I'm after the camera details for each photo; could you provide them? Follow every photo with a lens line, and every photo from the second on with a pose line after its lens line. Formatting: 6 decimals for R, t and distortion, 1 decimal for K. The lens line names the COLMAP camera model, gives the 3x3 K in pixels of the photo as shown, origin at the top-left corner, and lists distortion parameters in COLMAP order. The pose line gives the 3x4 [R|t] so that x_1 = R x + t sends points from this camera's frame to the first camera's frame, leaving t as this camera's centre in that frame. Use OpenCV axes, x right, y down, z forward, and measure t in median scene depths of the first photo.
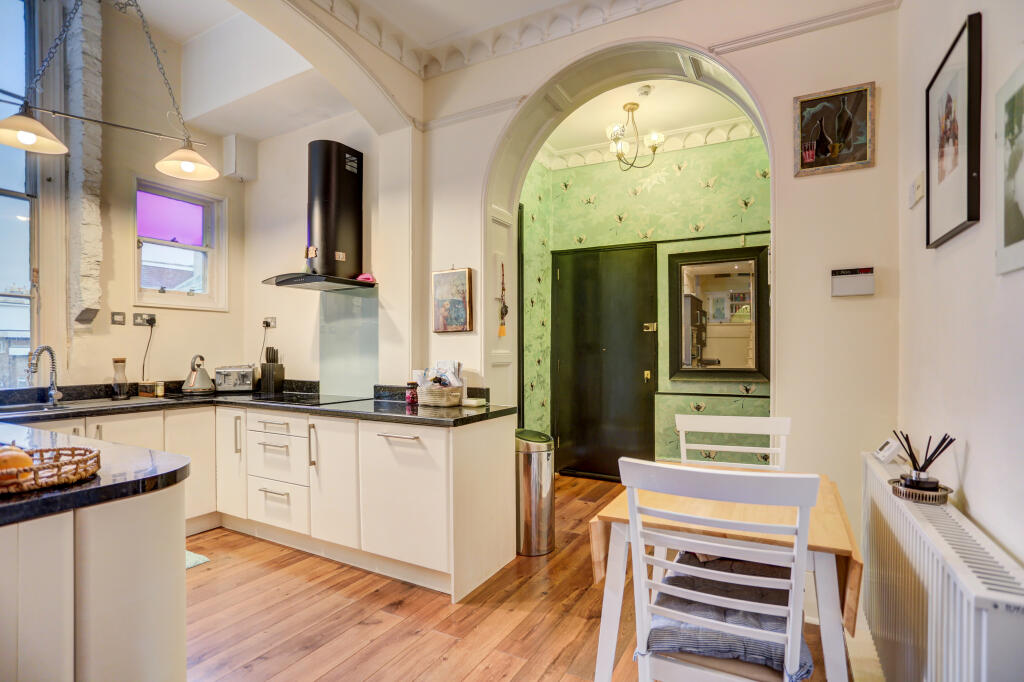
lens RADIAL K [[503.9, 0, 511.8], [0, 503.9, 347.2], [0, 0, 1]] dist [-0.052668, 0.018295]
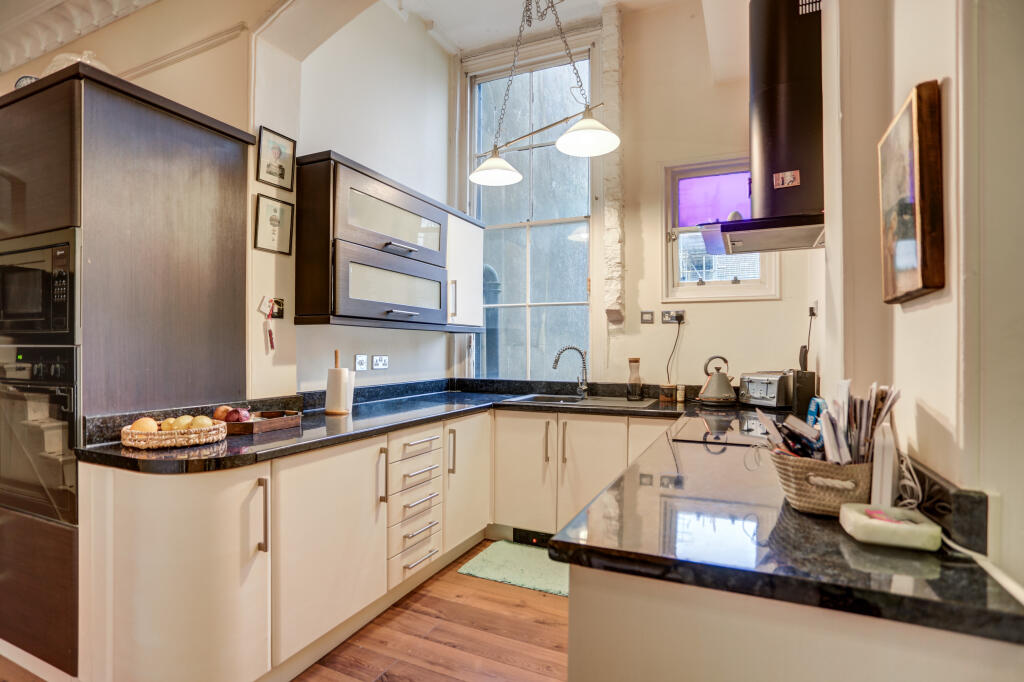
lens RADIAL K [[503.9, 0, 514.4], [0, 503.9, 349.1], [0, 0, 1]] dist [-0.052668, 0.018295]
pose [[0.069742, 0.004447, -0.997555, 0.177097], [0.001584, 0.999988, 0.004569, -0.000485], [0.997564, -0.001899, 0.069734, 0.660989]]
